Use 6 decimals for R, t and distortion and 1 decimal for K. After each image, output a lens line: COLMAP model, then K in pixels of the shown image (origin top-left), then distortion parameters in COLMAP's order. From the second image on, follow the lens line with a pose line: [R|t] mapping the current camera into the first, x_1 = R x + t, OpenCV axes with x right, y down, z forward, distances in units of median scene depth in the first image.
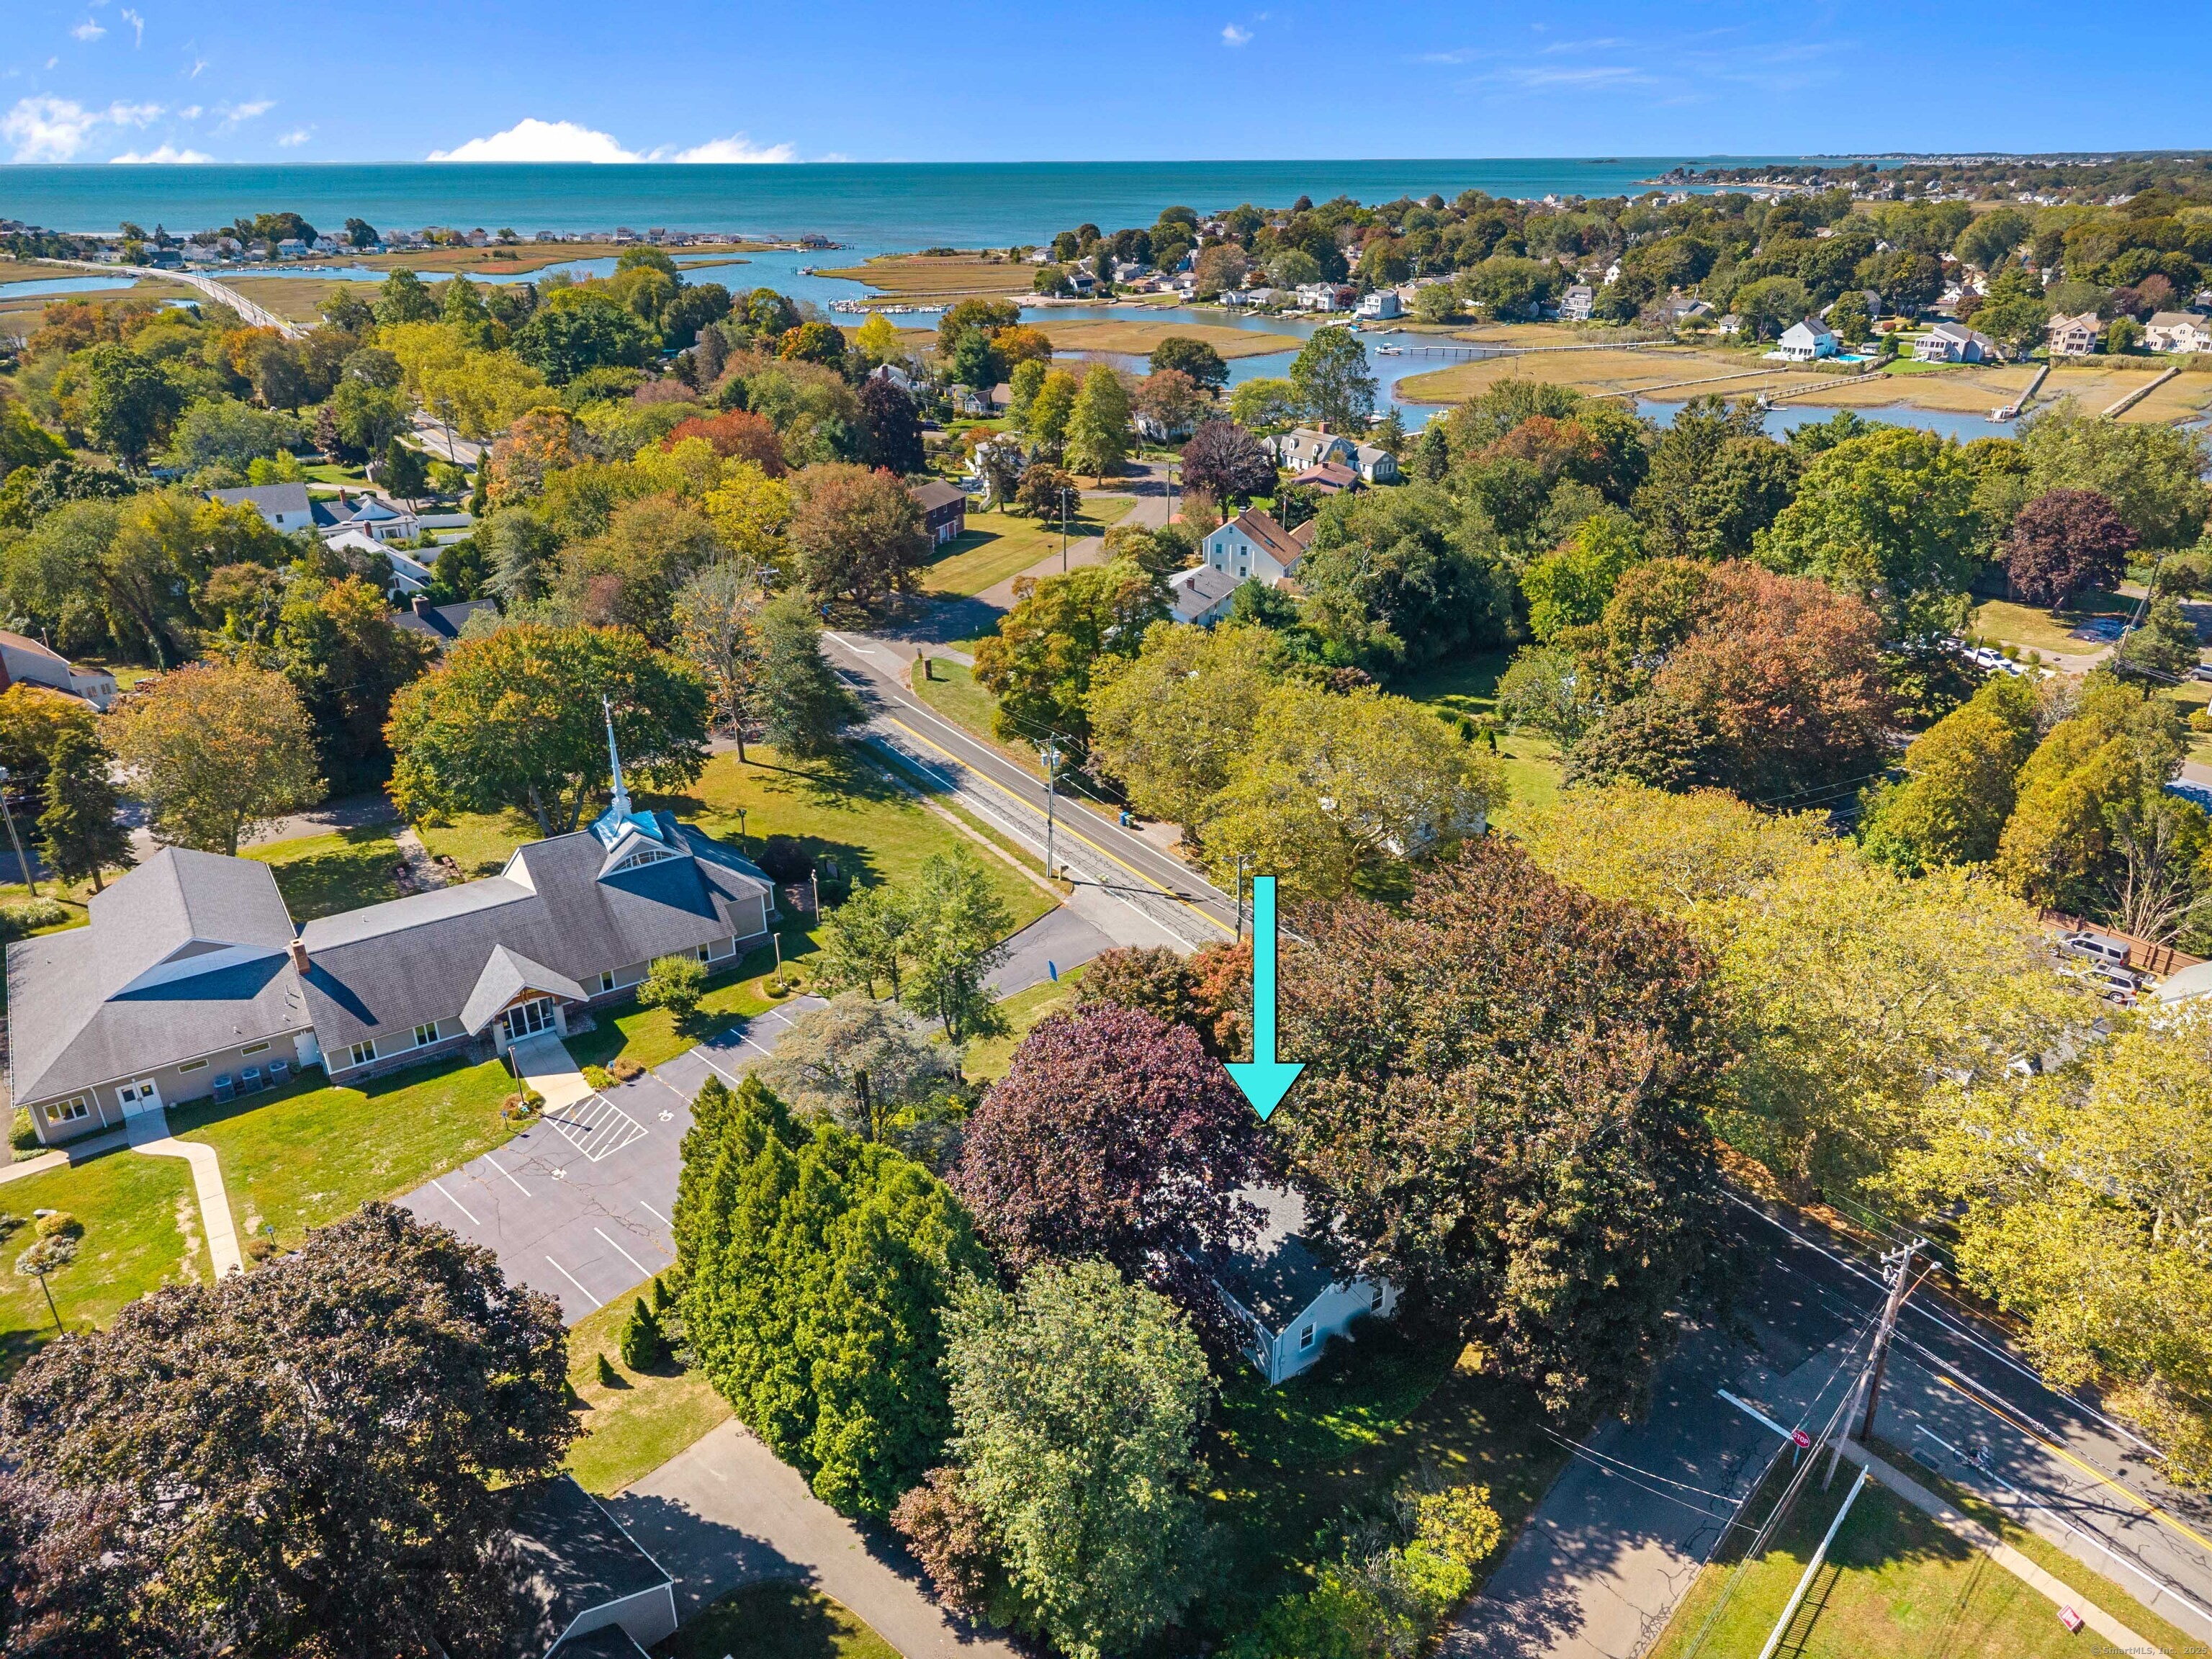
lens RADIAL K [[1514.6, 0, 1103.7], [0, 1514.6, 827.8], [0, 0, 1]] dist [0.011823, -0.010653]
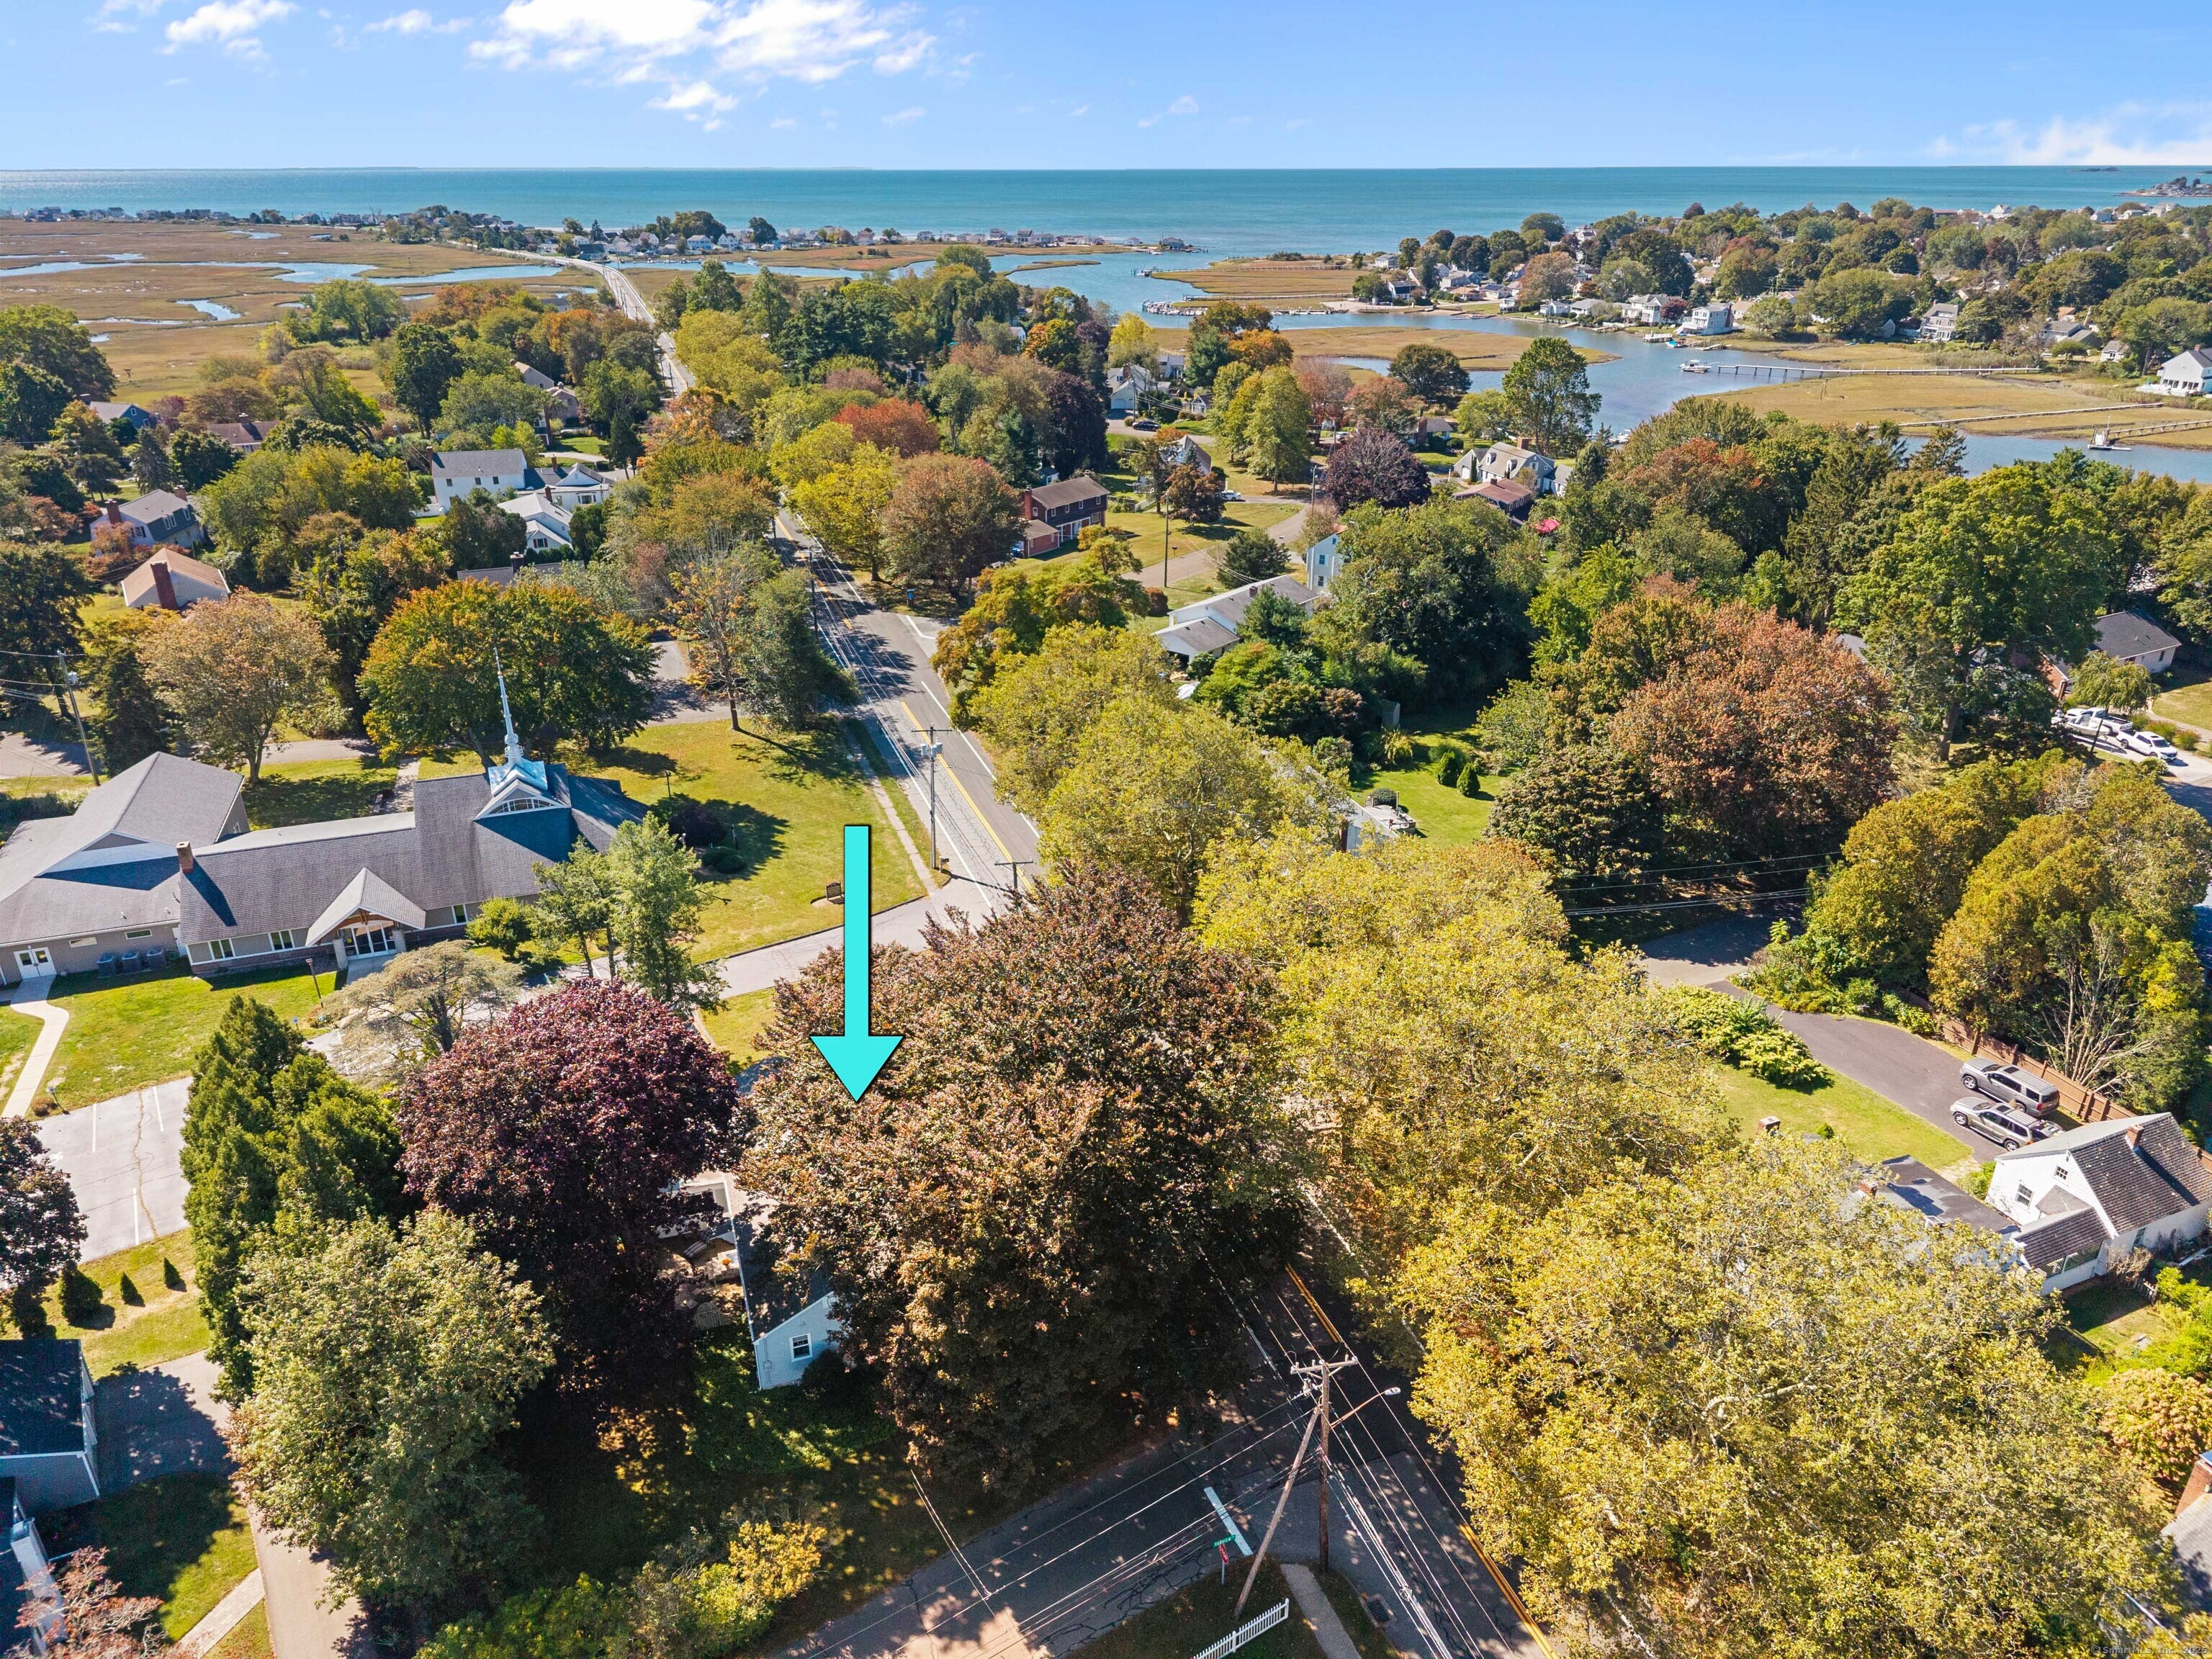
lens RADIAL K [[1514.6, 0, 1108.0], [0, 1514.6, 830.2], [0, 0, 1]] dist [0.011823, -0.010653]
pose [[0.966551, 0.105288, -0.233865, 0.194913], [-0.105860, 0.994329, 0.010144, -0.009298], [0.233606, 0.014952, 0.972216, 0.035512]]
